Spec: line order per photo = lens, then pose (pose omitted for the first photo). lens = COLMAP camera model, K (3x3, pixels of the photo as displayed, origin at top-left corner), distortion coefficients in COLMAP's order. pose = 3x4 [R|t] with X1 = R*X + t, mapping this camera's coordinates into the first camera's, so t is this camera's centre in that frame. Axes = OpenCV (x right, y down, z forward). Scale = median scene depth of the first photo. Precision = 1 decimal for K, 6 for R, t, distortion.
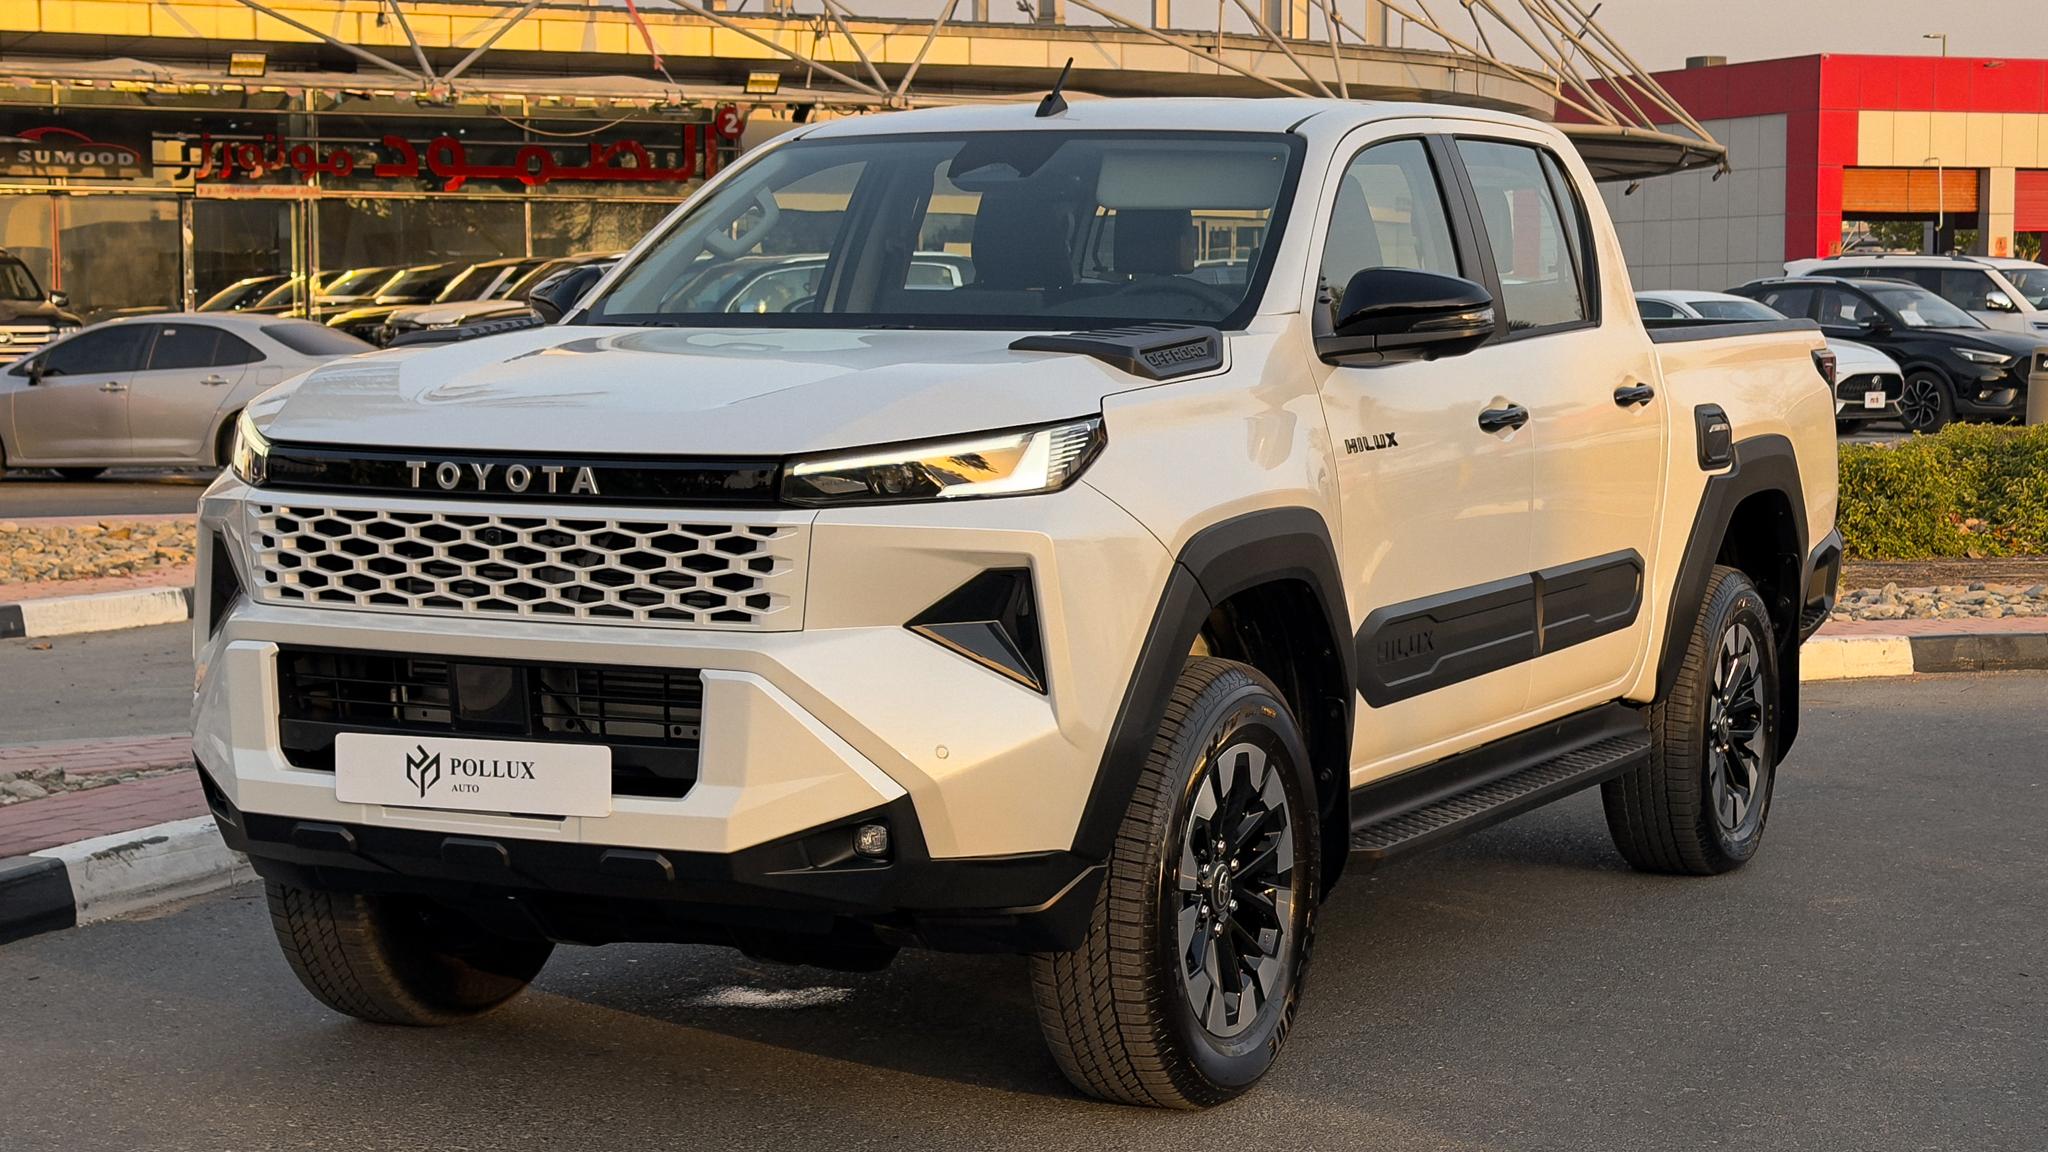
lens RADIAL K [[3986.1, 0, 979.4], [0, 3986.1, 542.3], [0, 0, 1]] dist [0.247255, 0.000000]
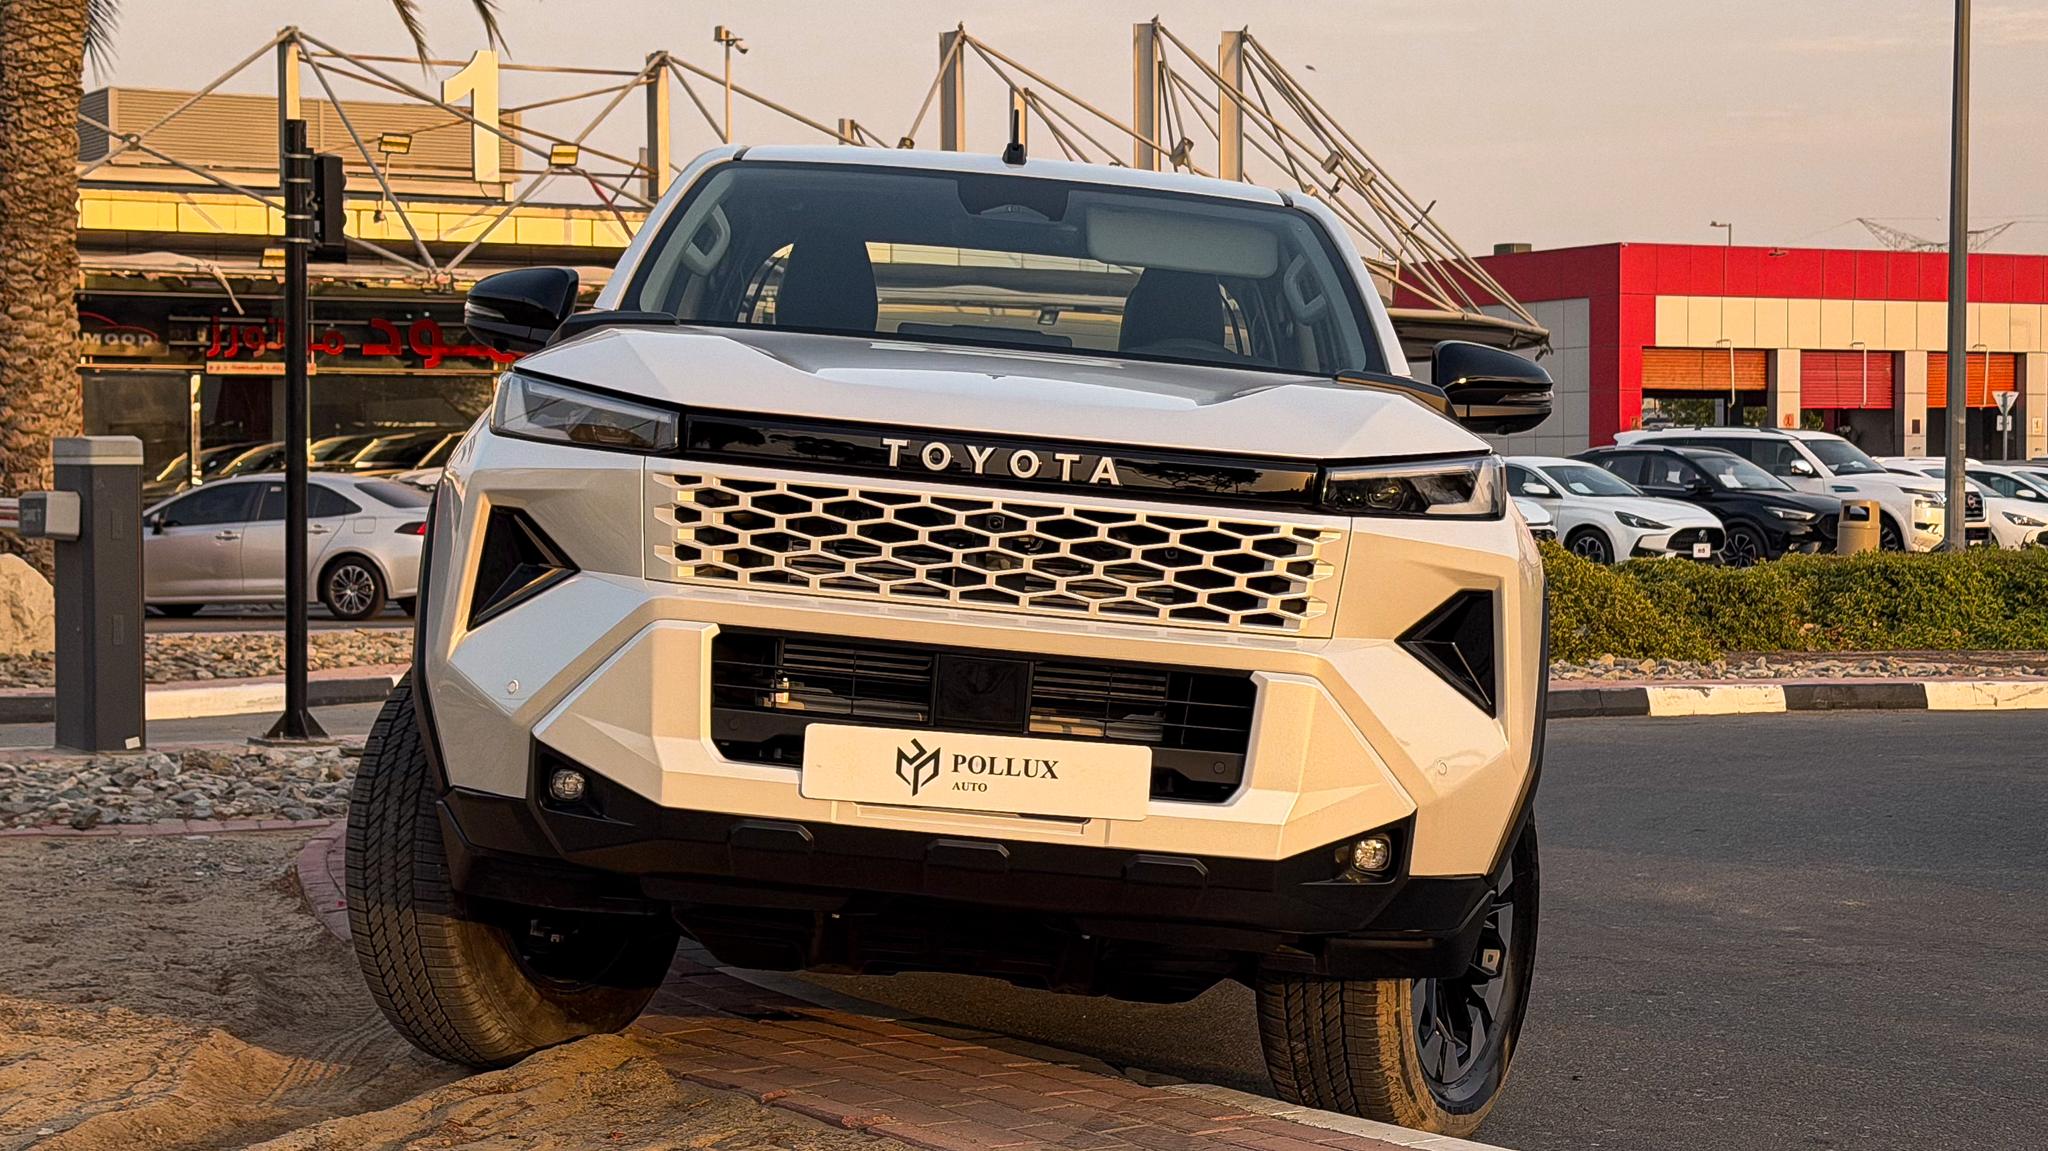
lens RADIAL K [[3786.6, 0, 1009.5], [0, 3786.6, 558.7], [0, 0, 1]] dist [0.244864, 0.000000]
pose [[0.998970, -0.001013, 0.045354, -0.178944], [0.002695, 0.999310, -0.037040, 0.047989], [-0.045285, 0.037125, 0.998284, -0.583809]]
